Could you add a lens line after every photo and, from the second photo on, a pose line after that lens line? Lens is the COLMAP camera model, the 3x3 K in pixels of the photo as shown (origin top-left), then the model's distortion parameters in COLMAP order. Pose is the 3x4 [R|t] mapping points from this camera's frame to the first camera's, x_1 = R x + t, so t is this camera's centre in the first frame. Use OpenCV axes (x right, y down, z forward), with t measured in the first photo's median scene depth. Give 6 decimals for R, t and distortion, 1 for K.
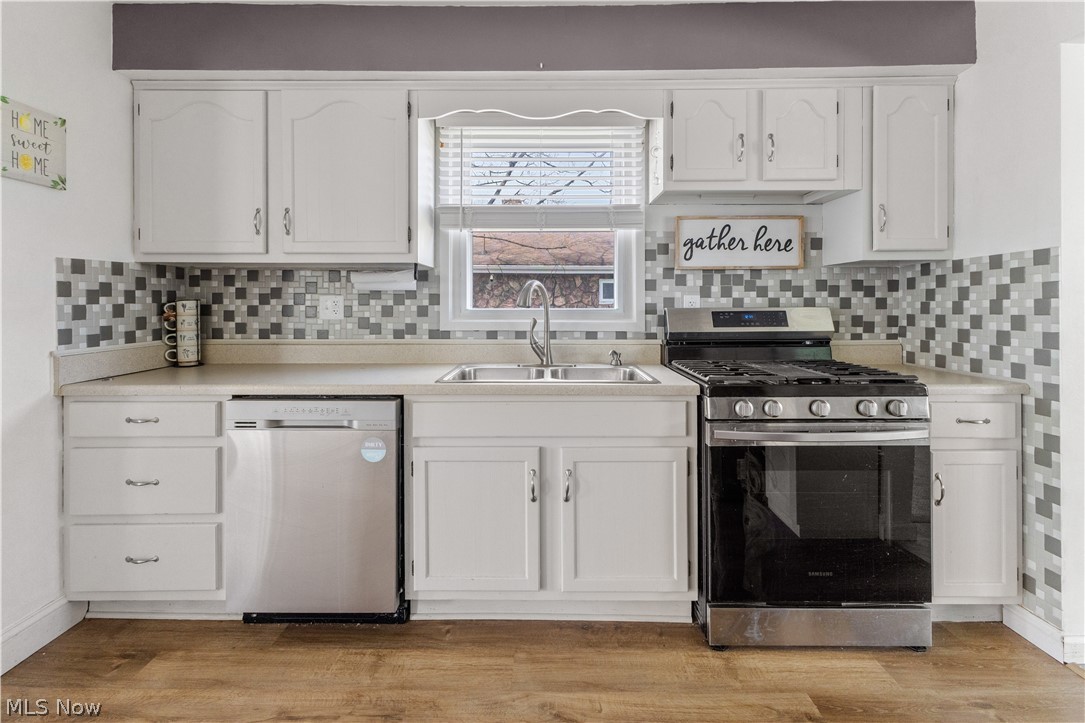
lens RADIAL K [[497.3, 0, 540.4], [0, 497.3, 306.5], [0, 0, 1]] dist [0.010195, -0.001556]
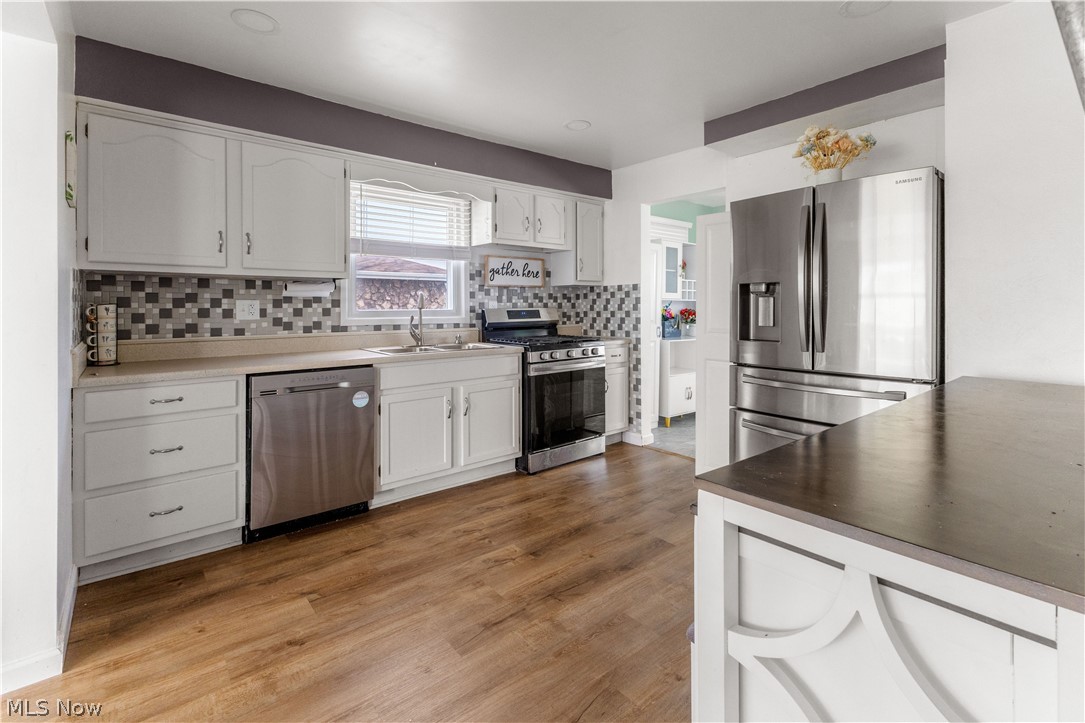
lens RADIAL K [[497.3, 0, 540.4], [0, 497.3, 306.5], [0, 0, 1]] dist [0.010195, -0.001556]
pose [[0.771629, -0.002920, 0.636067, -0.672399], [0.003782, 0.999993, 0.000002, -0.003817], [-0.636062, 0.002404, 0.771634, -0.436241]]
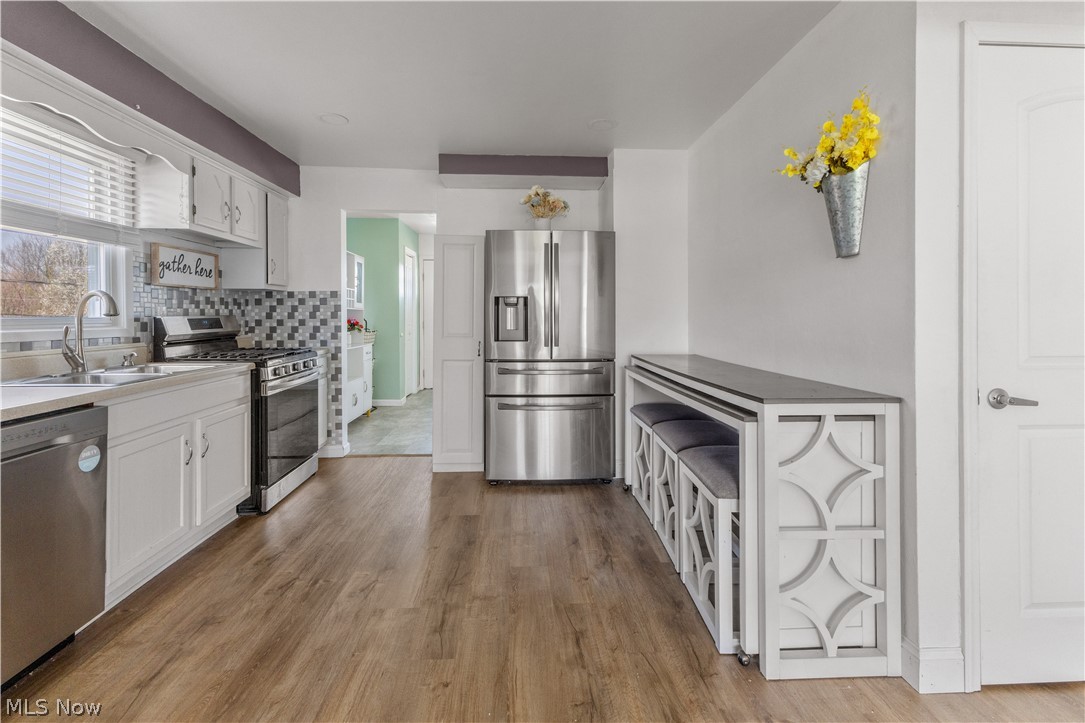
lens RADIAL K [[496.6, 0, 540.8], [0, 496.6, 318.1], [0, 0, 1]] dist [0.002286, 0.000201]
pose [[-0.065979, -0.005951, 0.997803, -1.035056], [0.000053, 0.999982, 0.005968, 0.000561], [-0.997821, 0.000447, -0.065978, 0.122596]]
